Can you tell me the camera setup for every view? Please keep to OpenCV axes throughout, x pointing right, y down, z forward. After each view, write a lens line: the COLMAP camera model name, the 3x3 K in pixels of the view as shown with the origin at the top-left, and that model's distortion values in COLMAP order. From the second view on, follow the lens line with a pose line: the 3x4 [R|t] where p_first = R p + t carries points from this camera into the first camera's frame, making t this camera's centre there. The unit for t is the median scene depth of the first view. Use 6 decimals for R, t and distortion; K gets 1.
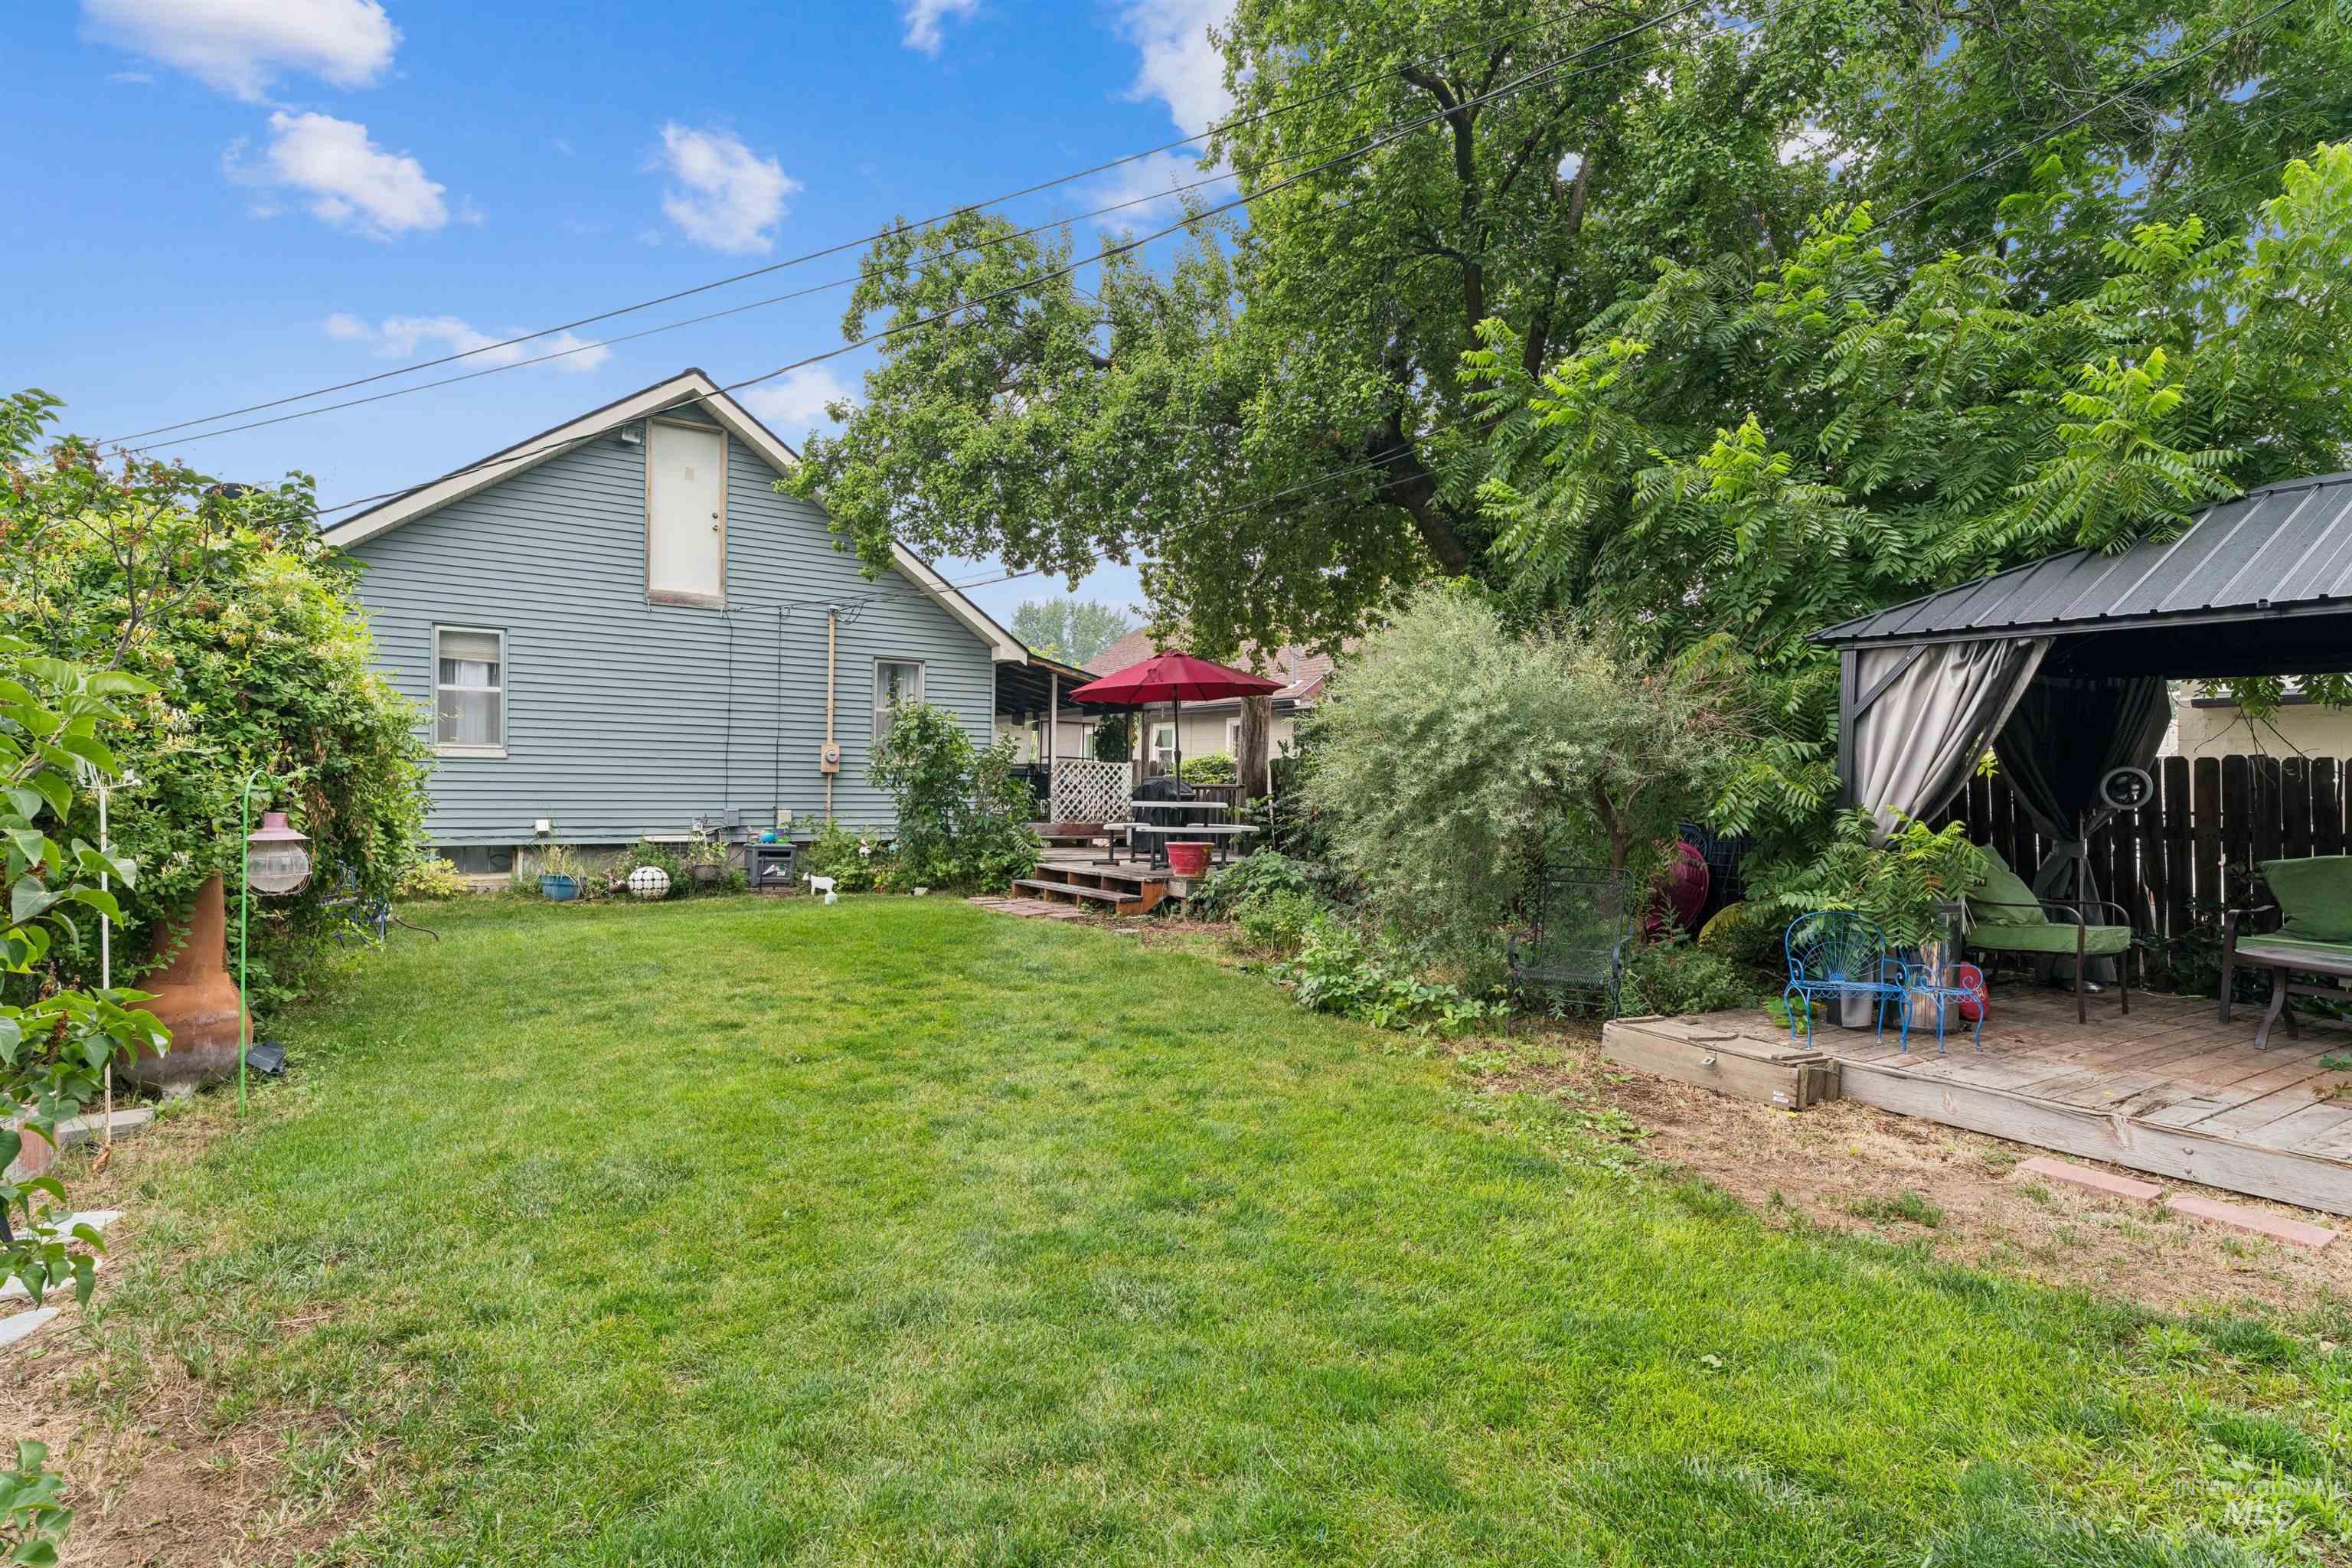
lens RADIAL K [[1142.5, 0, 1172.9], [0, 1142.5, 792.2], [0, 0, 1]] dist [-0.003588, -0.000116]
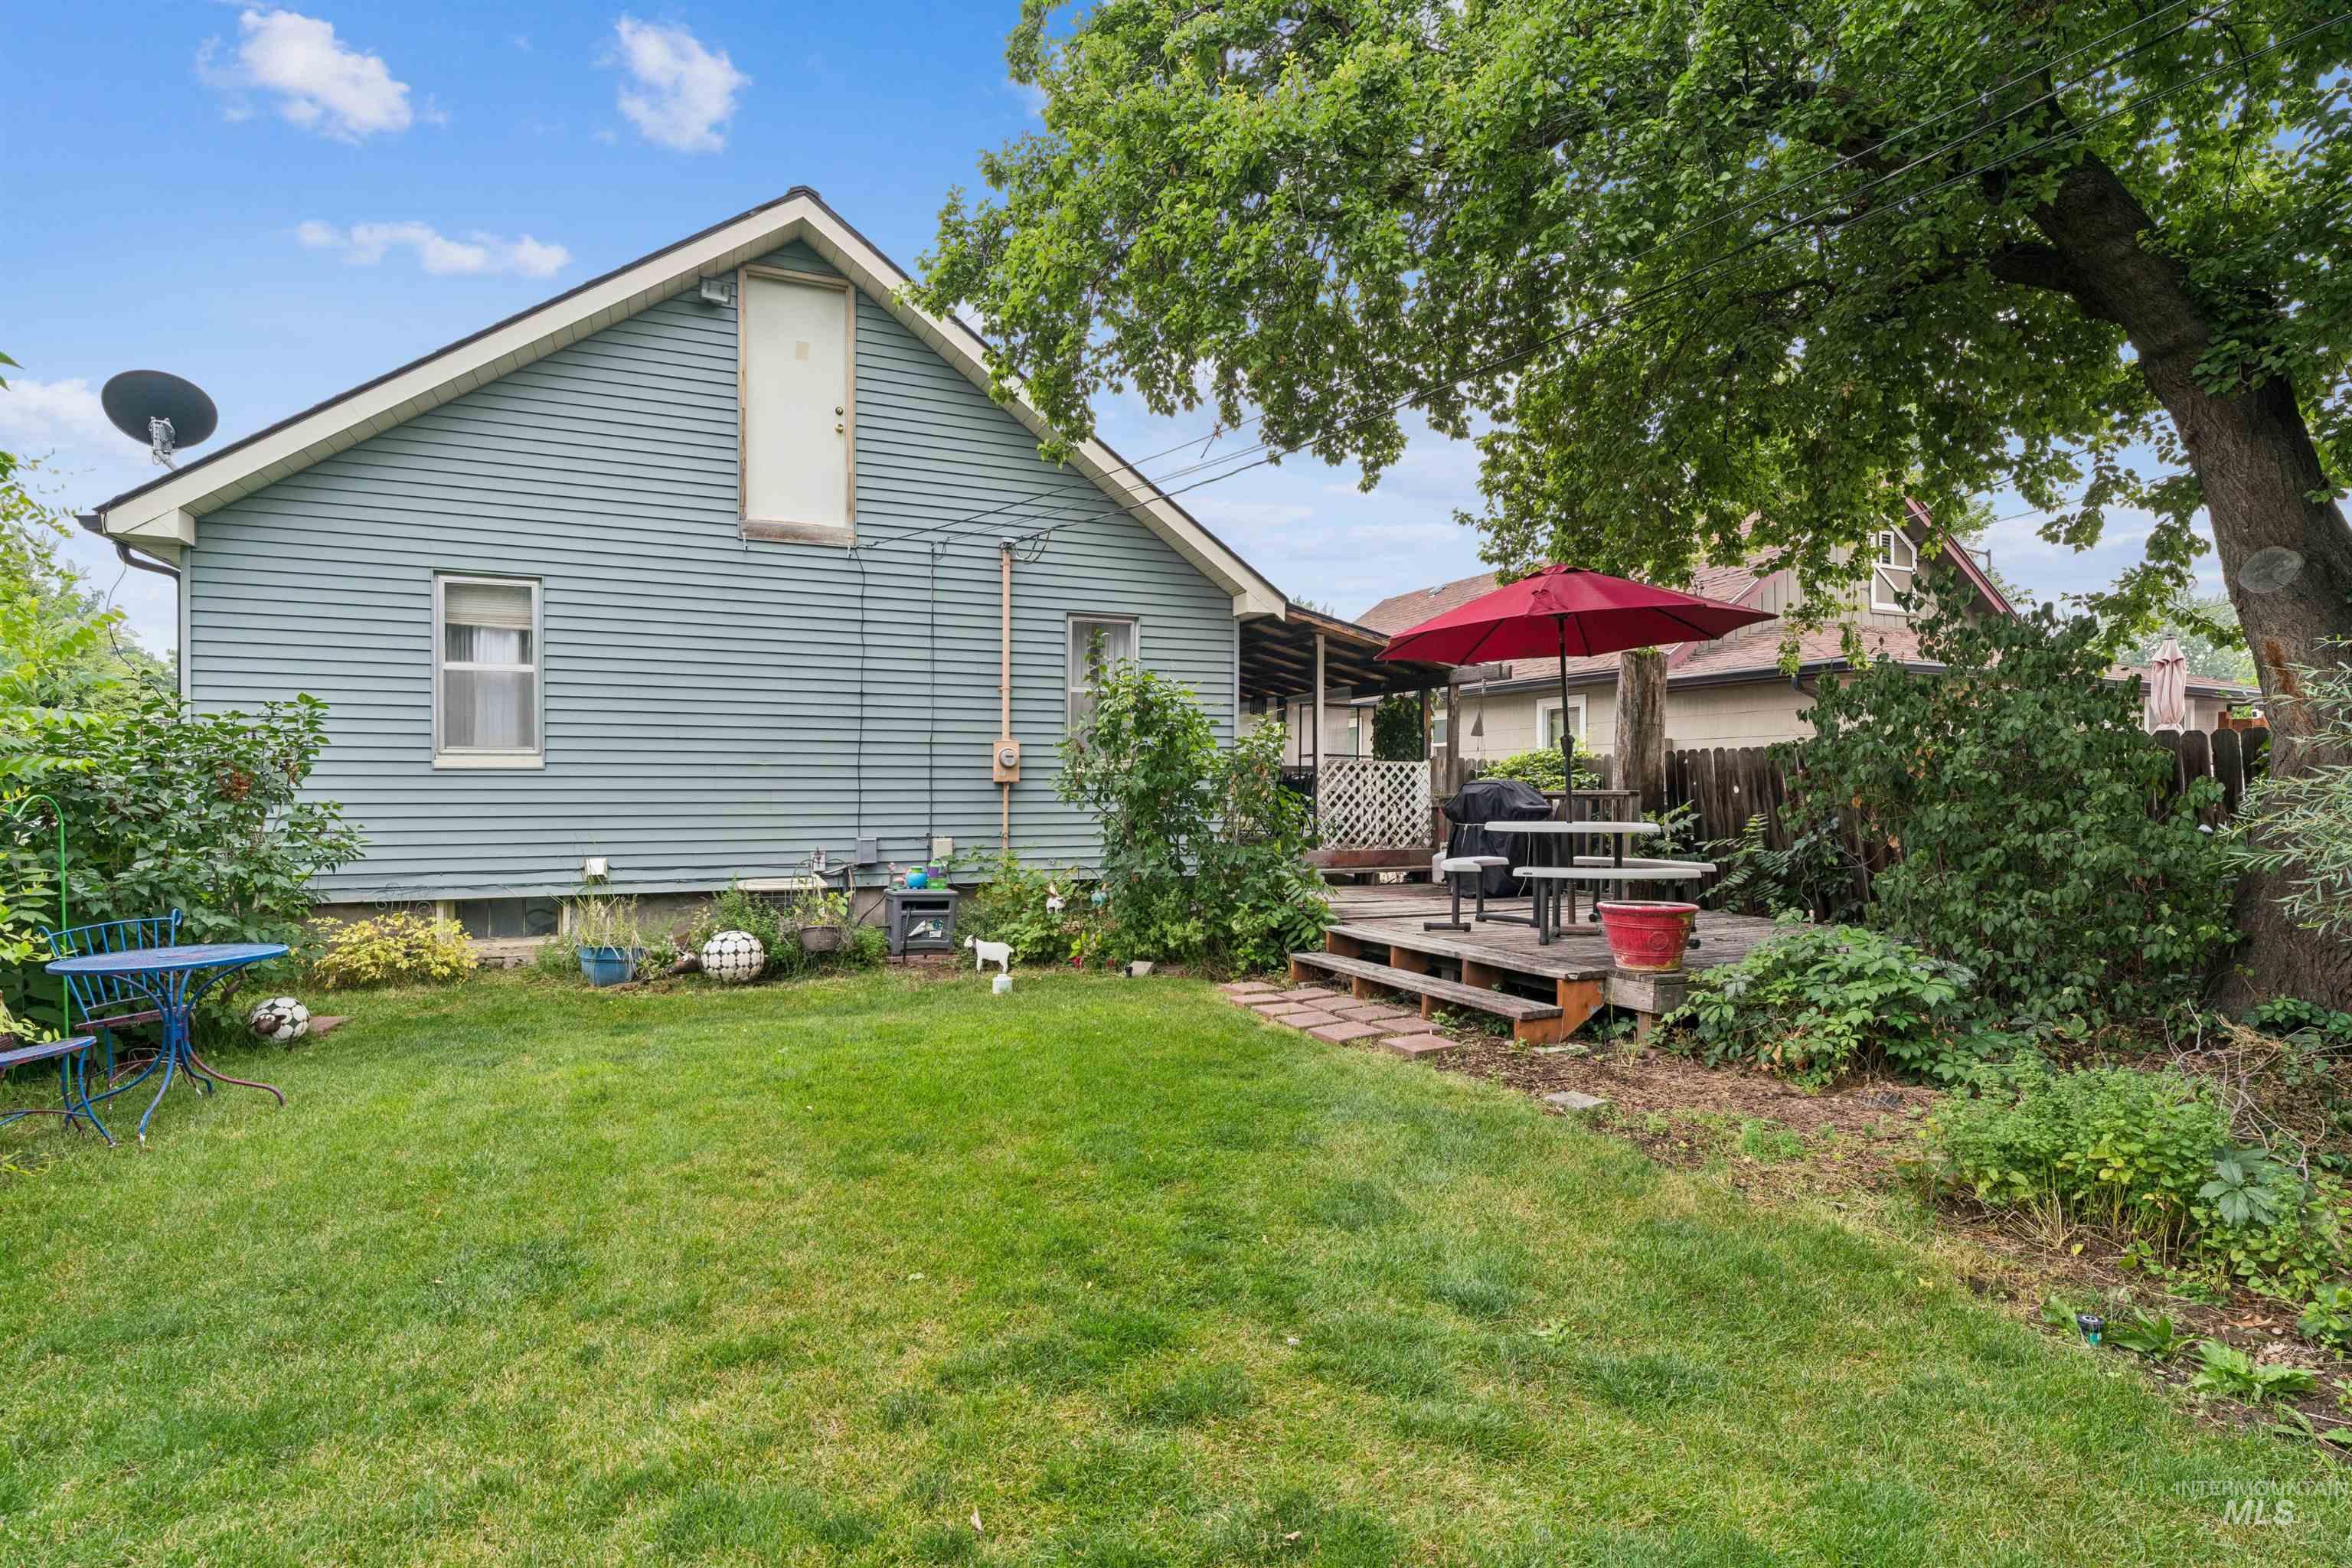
lens RADIAL K [[1152.4, 0, 1176.0], [0, 1152.4, 784.0], [0, 0, 1]] dist [-0.002603, 0.000725]
pose [[0.985694, -0.015689, -0.167816, -0.092122], [0.013605, 0.999815, -0.013561, -0.005906], [0.167997, 0.011084, 0.985725, 0.368219]]
